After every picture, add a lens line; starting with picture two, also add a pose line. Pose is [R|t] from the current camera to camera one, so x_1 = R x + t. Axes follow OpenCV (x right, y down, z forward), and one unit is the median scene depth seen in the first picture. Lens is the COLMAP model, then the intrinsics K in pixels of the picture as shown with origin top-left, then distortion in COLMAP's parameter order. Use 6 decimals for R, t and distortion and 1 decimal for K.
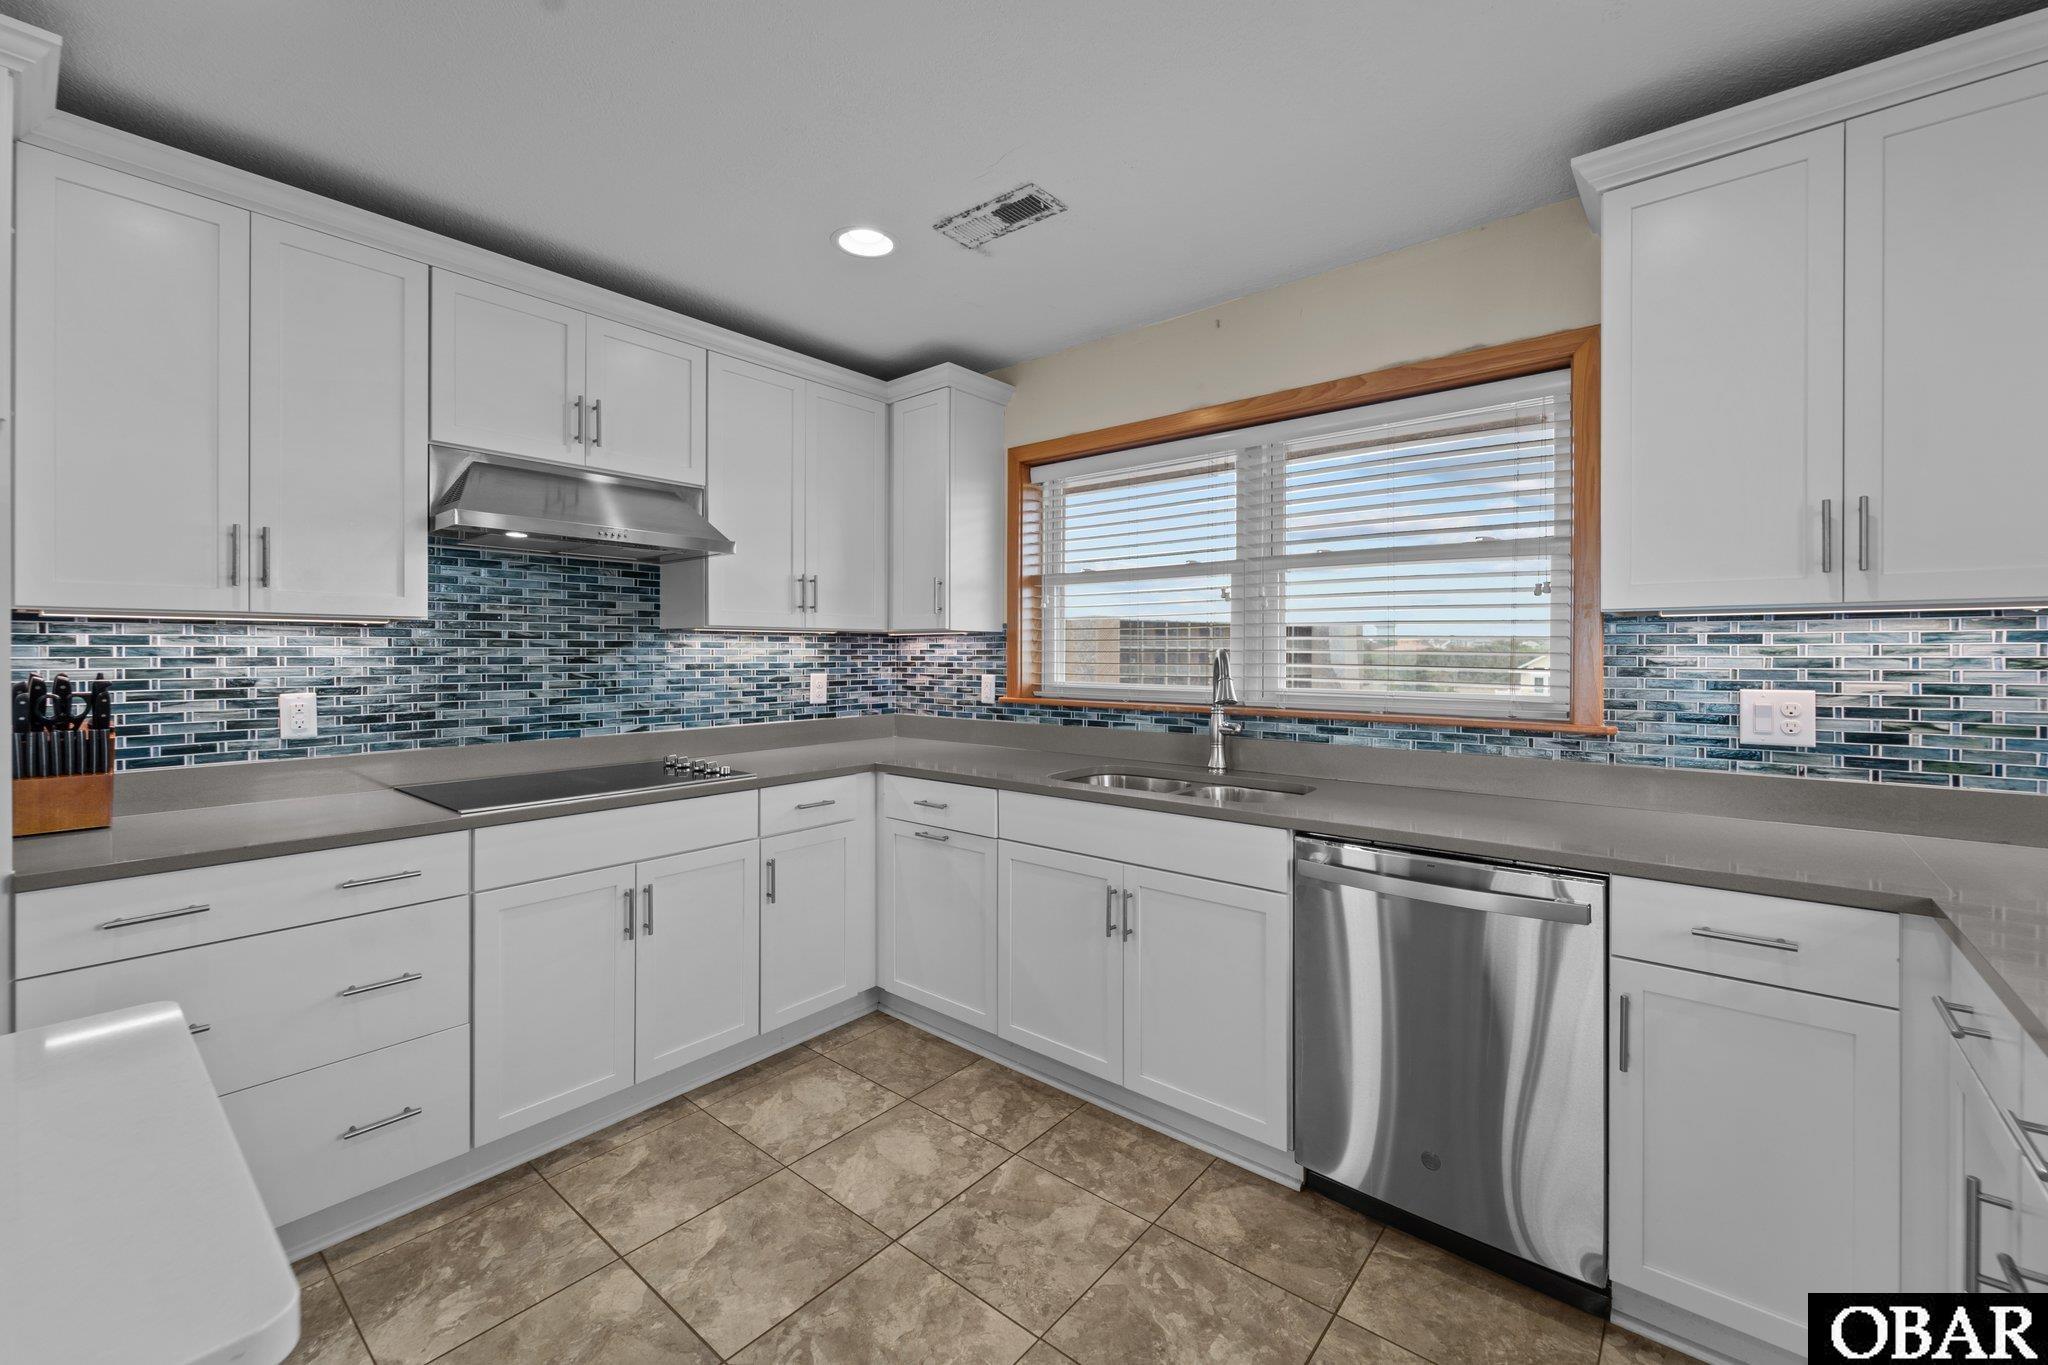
lens RADIAL K [[834.6, 0, 1029.5], [0, 834.6, 652.9], [0, 0, 1]] dist [0.006910, -0.001023]
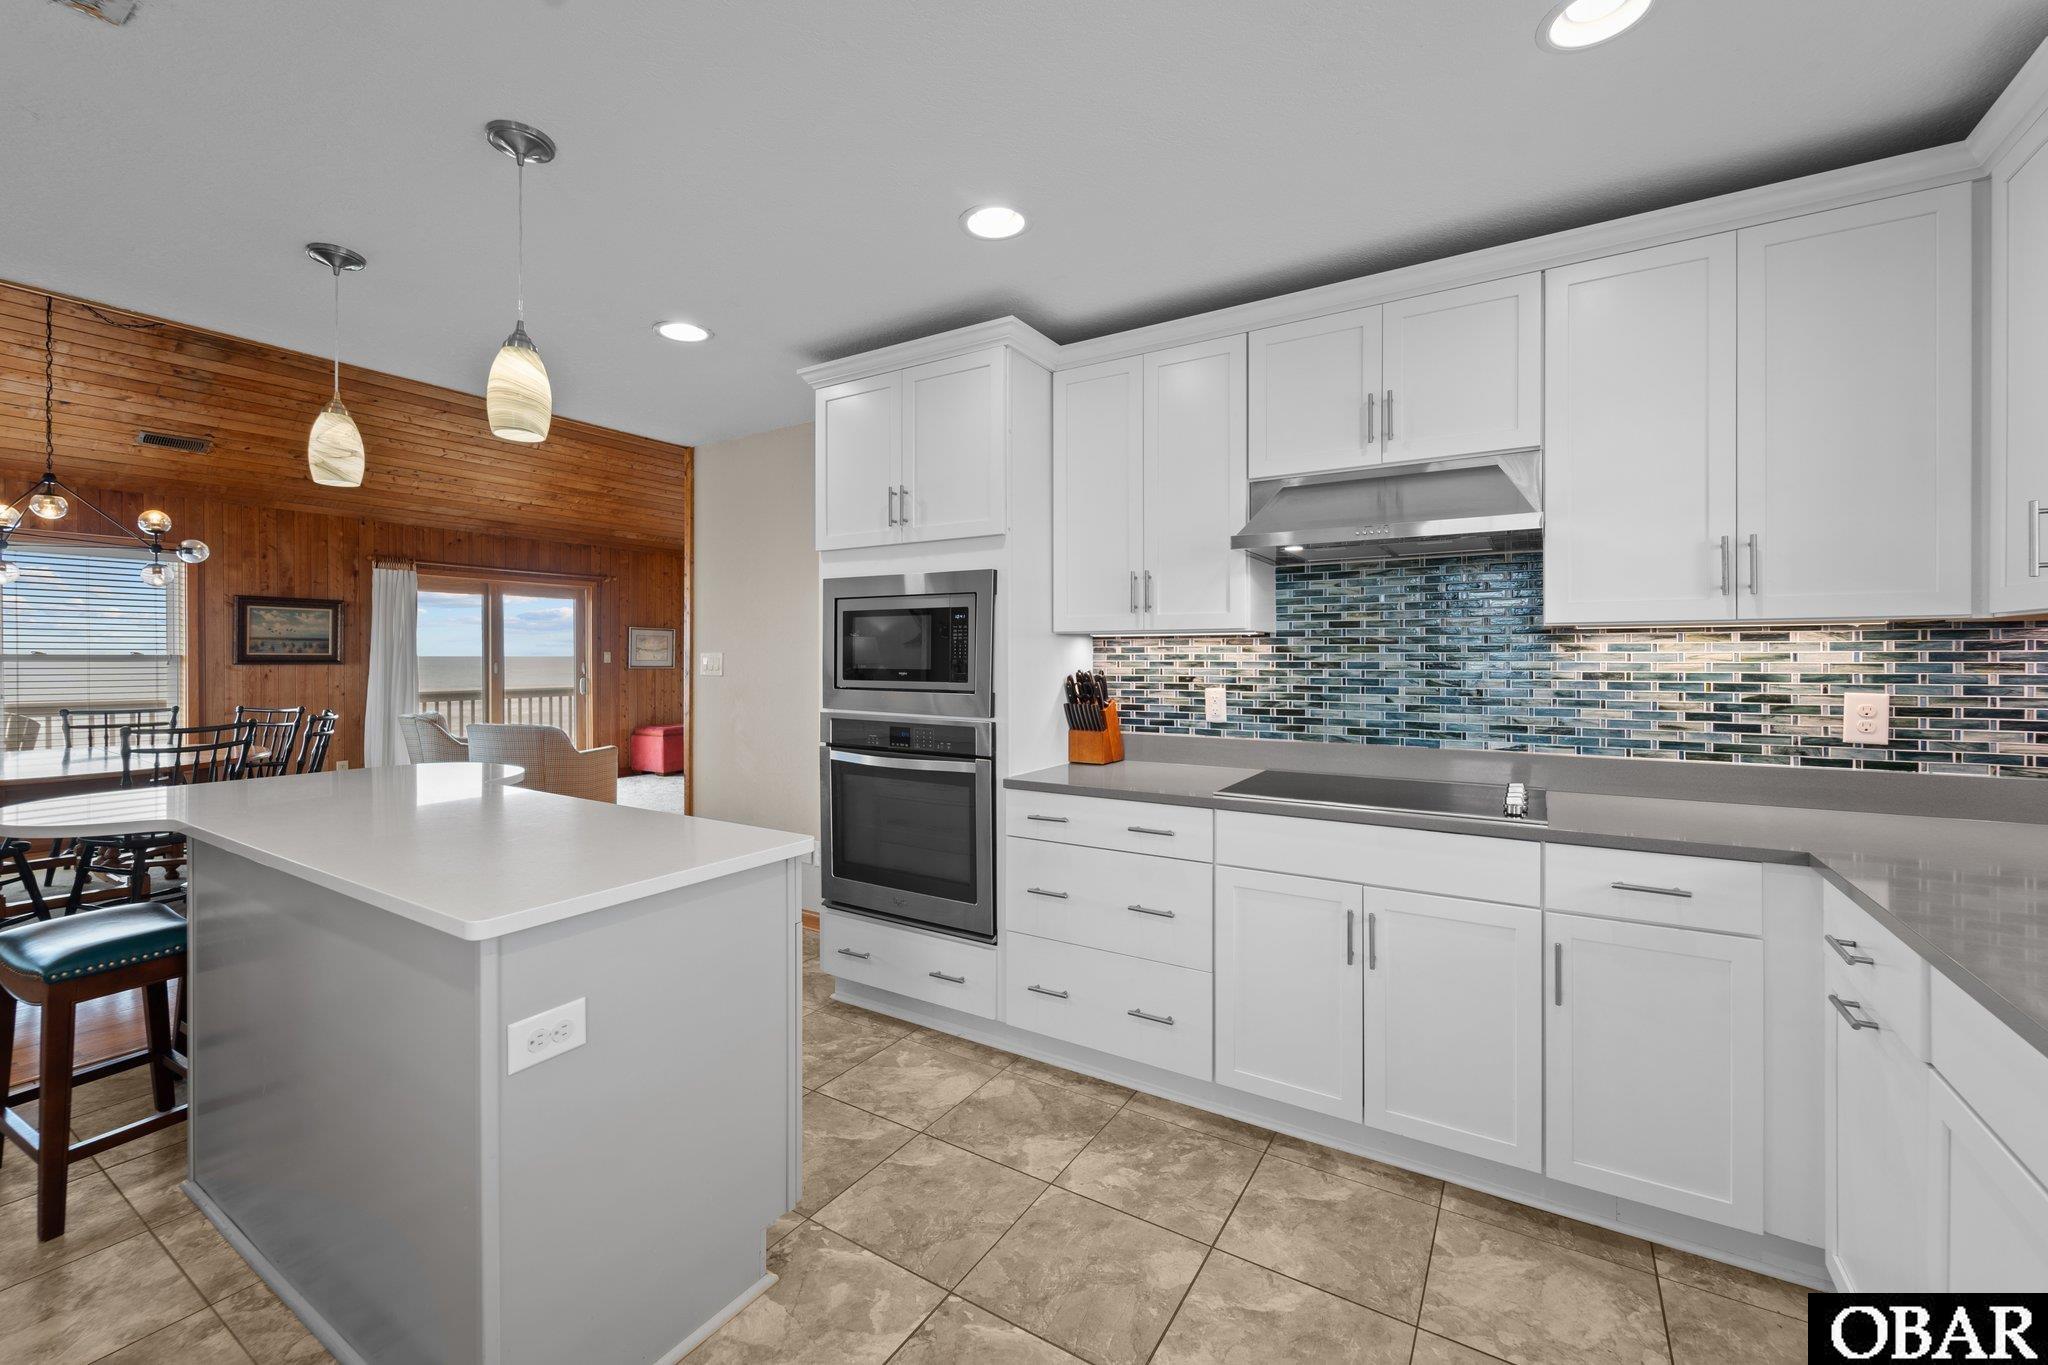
lens RADIAL K [[834.6, 0, 1017.6], [0, 834.6, 655.2], [0, 0, 1]] dist [0.006910, -0.001023]
pose [[0.132475, -0.000585, -0.991186, 0.348175], [0.002126, 0.999998, -0.000306, -0.004259], [0.991184, -0.002067, 0.132476, 0.436160]]
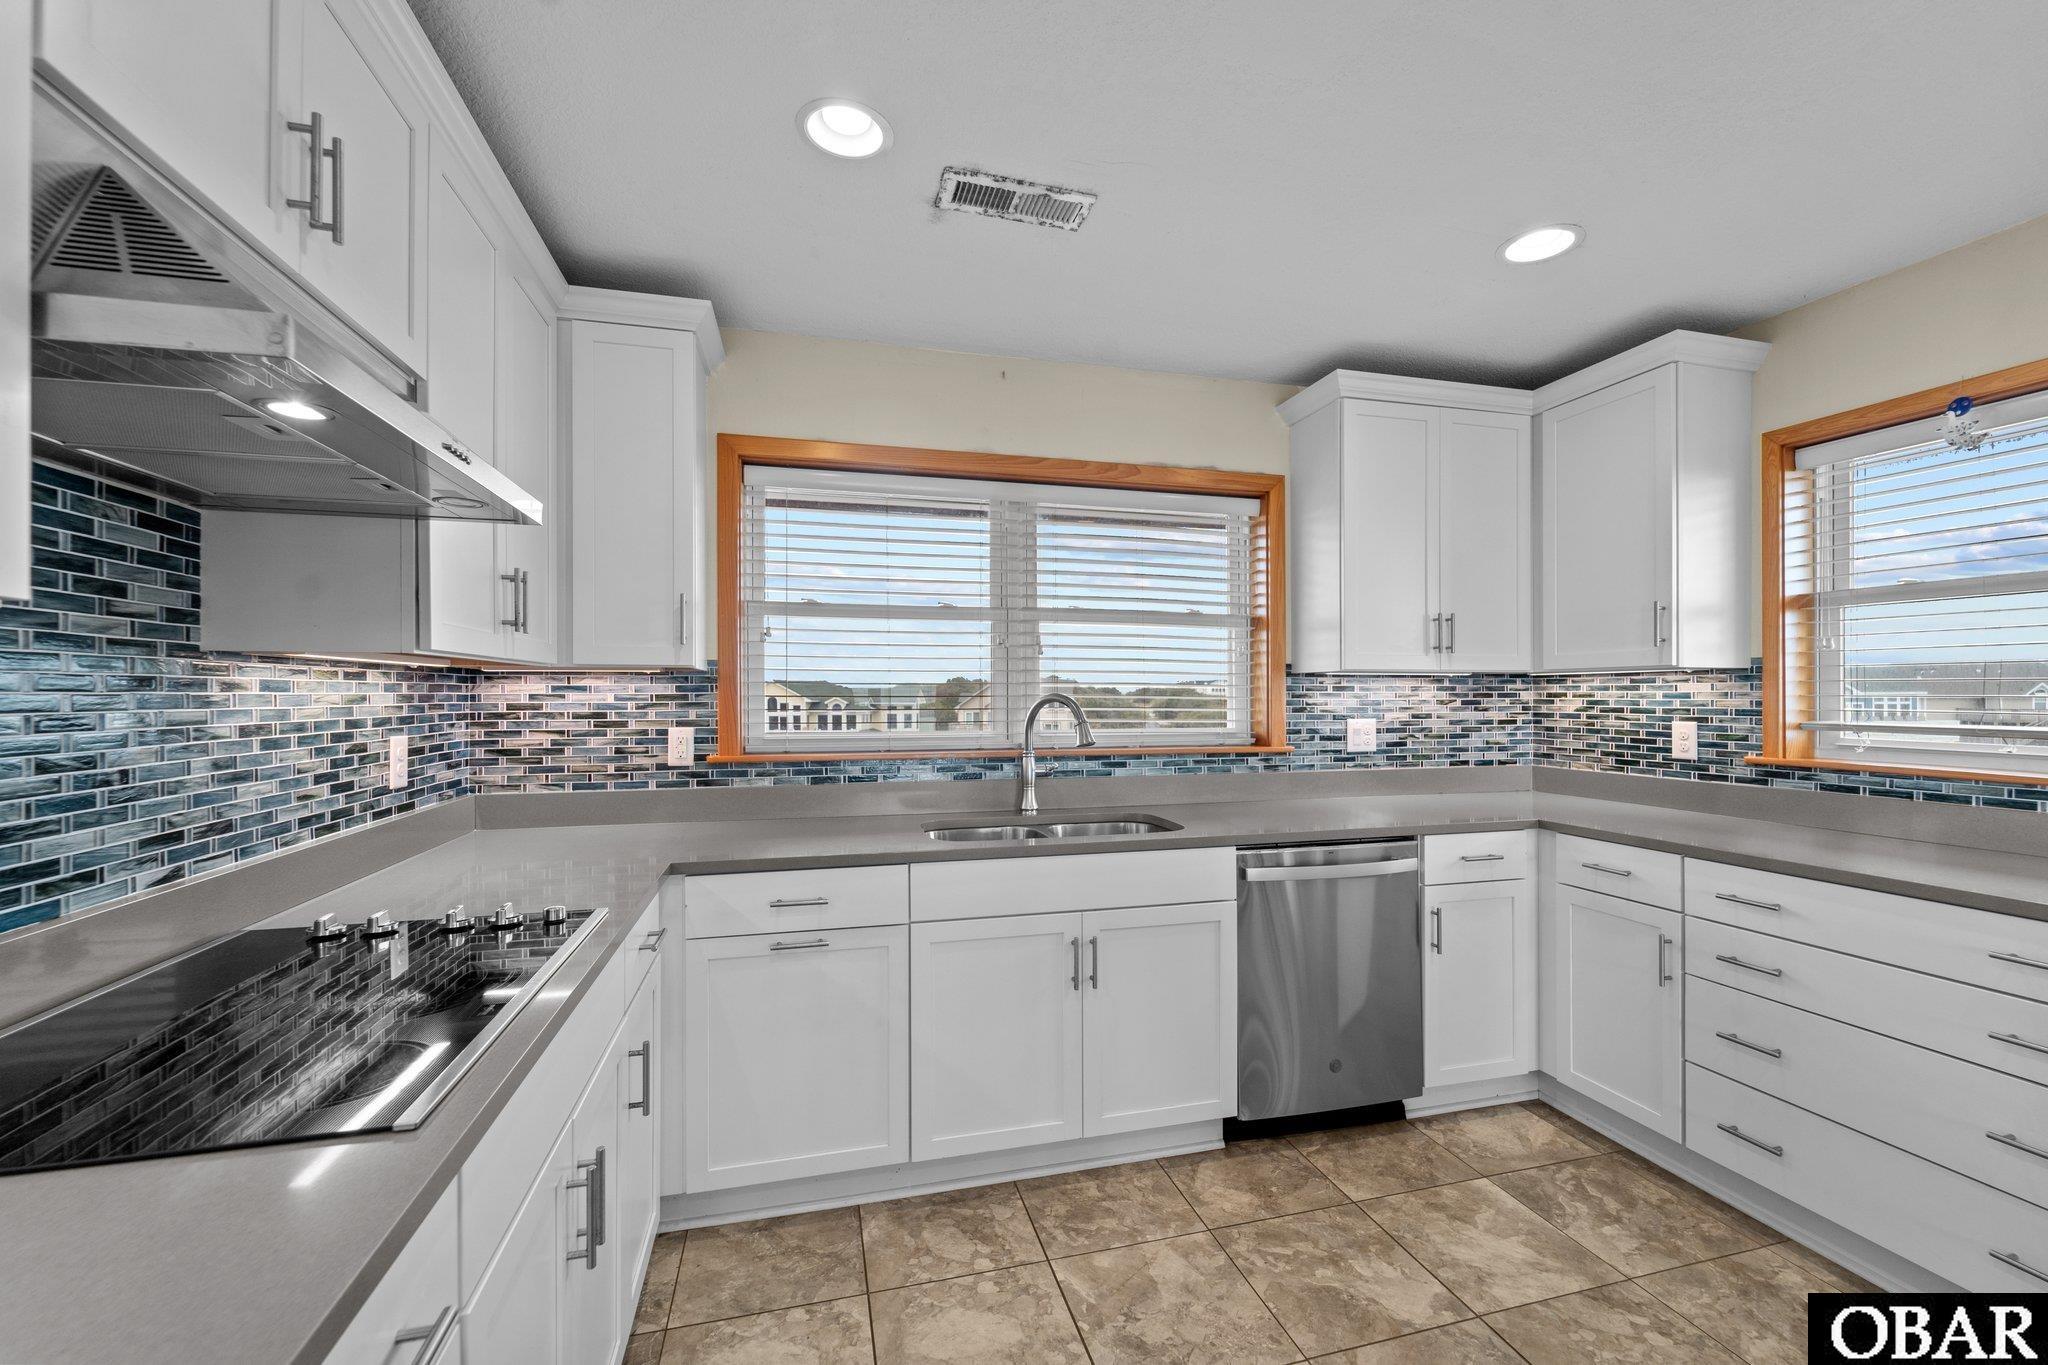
lens RADIAL K [[834.6, 0, 1028.2], [0, 834.6, 692.2], [0, 0, 1]] dist [0.006910, -0.001023]
pose [[0.575954, 0.001076, 0.817482, -0.639193], [0.000794, 0.999998, -0.001875, -0.005191], [-0.817482, 0.001729, 0.575952, 0.420660]]
